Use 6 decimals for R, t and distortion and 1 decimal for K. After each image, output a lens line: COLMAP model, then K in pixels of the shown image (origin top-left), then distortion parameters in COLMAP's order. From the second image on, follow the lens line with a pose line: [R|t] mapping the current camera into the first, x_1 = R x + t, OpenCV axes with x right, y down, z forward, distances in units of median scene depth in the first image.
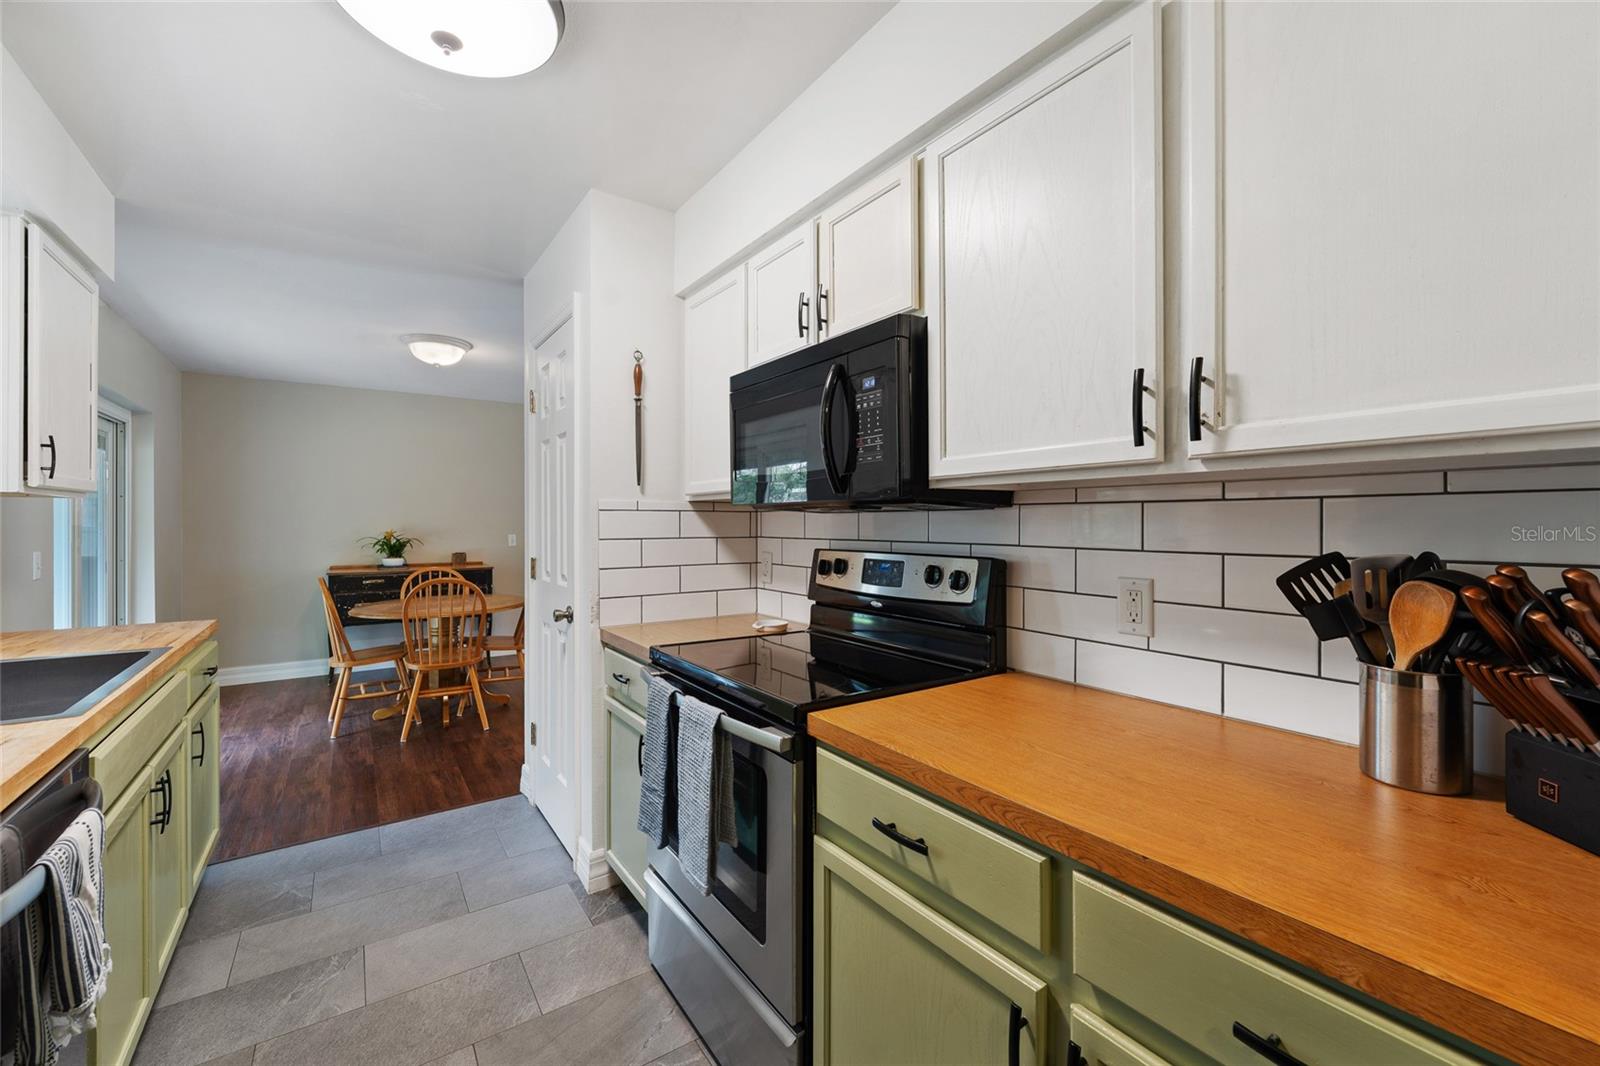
lens RADIAL K [[647.6, 0, 791.7], [0, 647.6, 525.4], [0, 0, 1]] dist [0.002419, -0.000409]
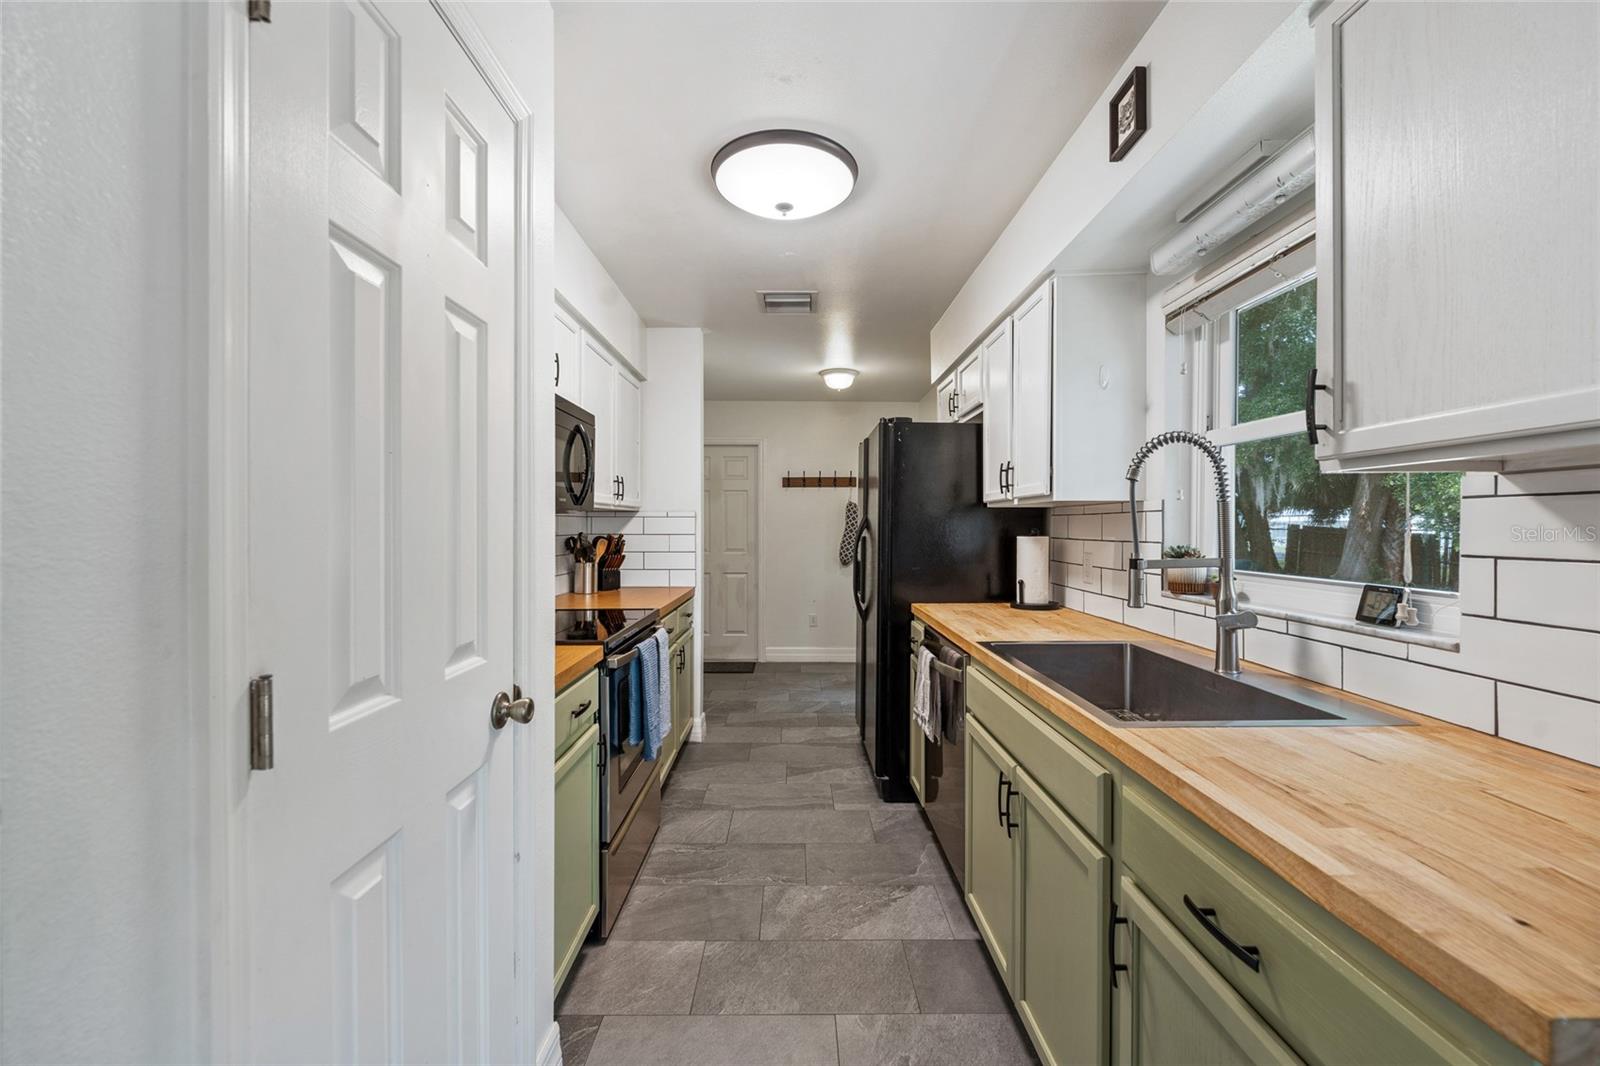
lens RADIAL K [[647.6, 0, 798.9], [0, 647.6, 527.0], [0, 0, 1]] dist [0.002419, -0.000409]
pose [[-0.828869, -0.002441, 0.559437, -1.167544], [0.004309, 0.999933, 0.010748, -0.013911], [-0.559425, 0.011319, -0.828803, 1.849548]]
